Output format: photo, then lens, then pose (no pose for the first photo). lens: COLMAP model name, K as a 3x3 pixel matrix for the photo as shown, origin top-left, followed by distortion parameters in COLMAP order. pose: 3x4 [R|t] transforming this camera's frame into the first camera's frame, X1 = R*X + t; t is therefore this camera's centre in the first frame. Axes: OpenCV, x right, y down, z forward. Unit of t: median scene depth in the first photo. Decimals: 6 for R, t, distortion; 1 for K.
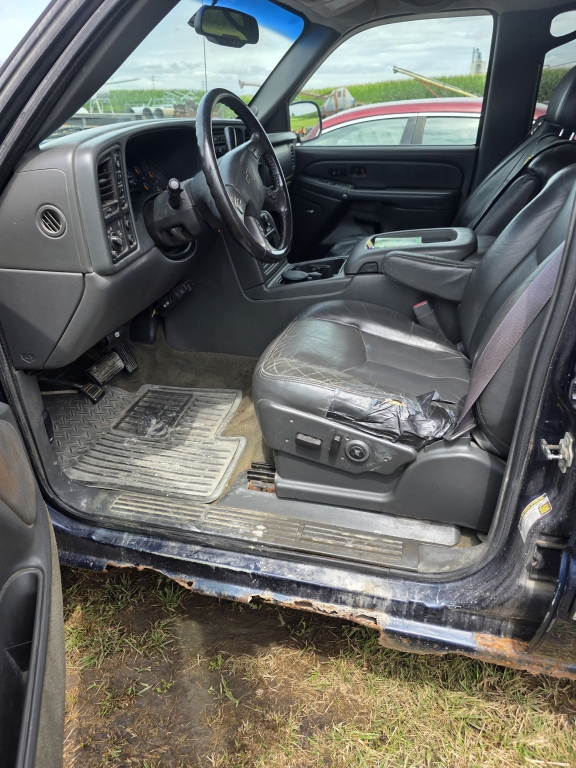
lens RADIAL K [[523.3, 0, 288.0], [0, 523.3, 384.0], [0, 0, 1]] dist [0.009955, 0.002821]
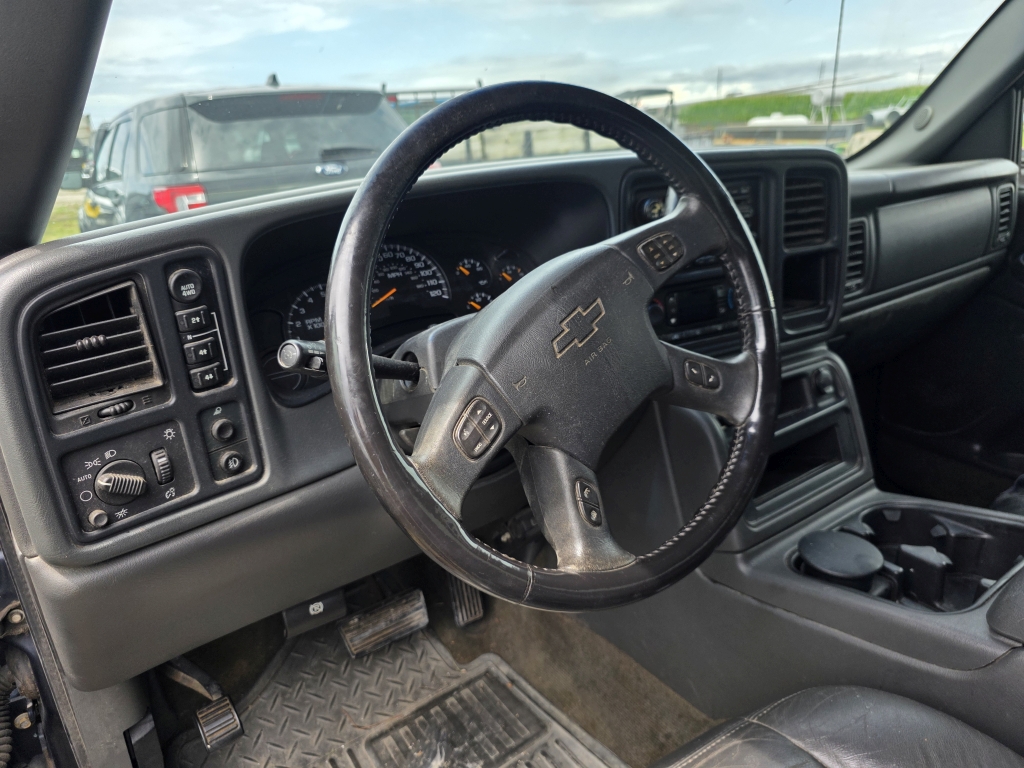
lens RADIAL K [[697.7, 0, 512.0], [0, 697.7, 384.0], [0, 0, 1]] dist [0.009955, 0.002821]
pose [[0.755488, 0.184023, -0.628788, 0.155641], [-0.258043, 0.965745, -0.027401, -0.313999], [0.602206, 0.182956, 0.777094, 0.590241]]
